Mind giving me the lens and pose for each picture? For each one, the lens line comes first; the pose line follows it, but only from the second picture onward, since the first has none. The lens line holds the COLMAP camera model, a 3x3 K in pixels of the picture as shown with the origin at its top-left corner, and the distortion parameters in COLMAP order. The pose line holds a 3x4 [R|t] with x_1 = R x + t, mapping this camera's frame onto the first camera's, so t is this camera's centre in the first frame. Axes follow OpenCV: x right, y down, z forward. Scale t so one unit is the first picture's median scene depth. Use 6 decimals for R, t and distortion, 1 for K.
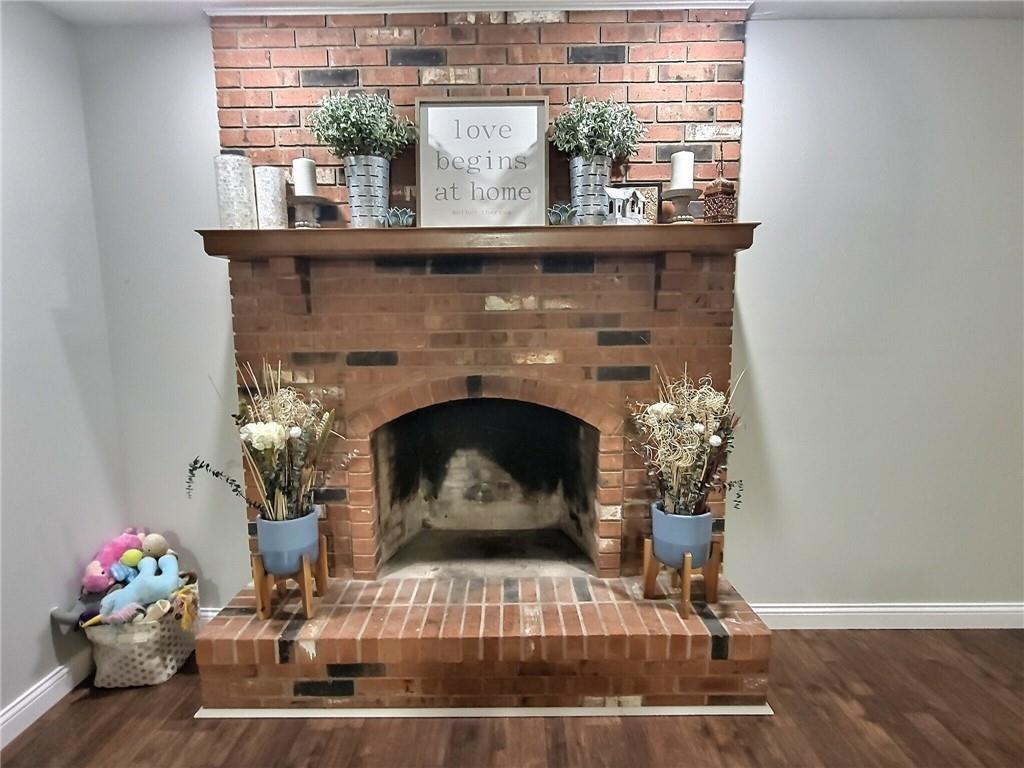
lens RADIAL K [[542.6, 0, 506.0], [0, 542.6, 394.2], [0, 0, 1]] dist [-0.002236, 0.000213]
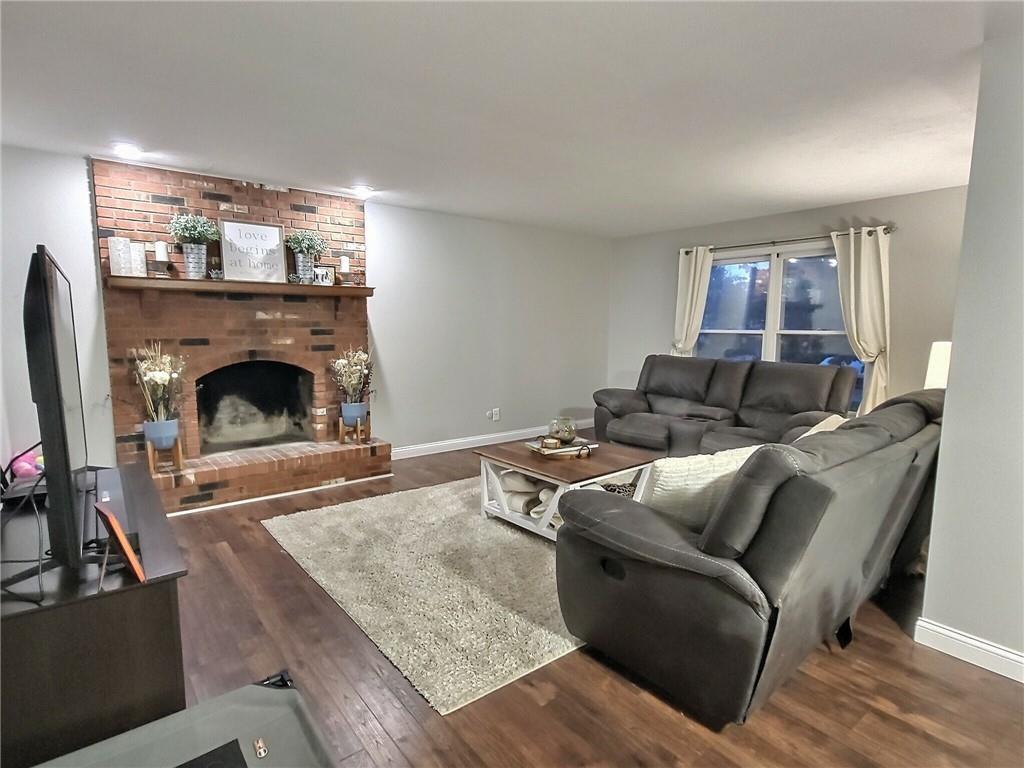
lens RADIAL K [[542.6, 0, 506.0], [0, 542.6, 394.2], [0, 0, 1]] dist [-0.002236, 0.000213]
pose [[0.784287, -0.065645, 0.616915, -0.620810], [0.068473, 0.997470, 0.019089, 0.171039], [-0.616608, 0.027271, 0.786798, -1.295830]]
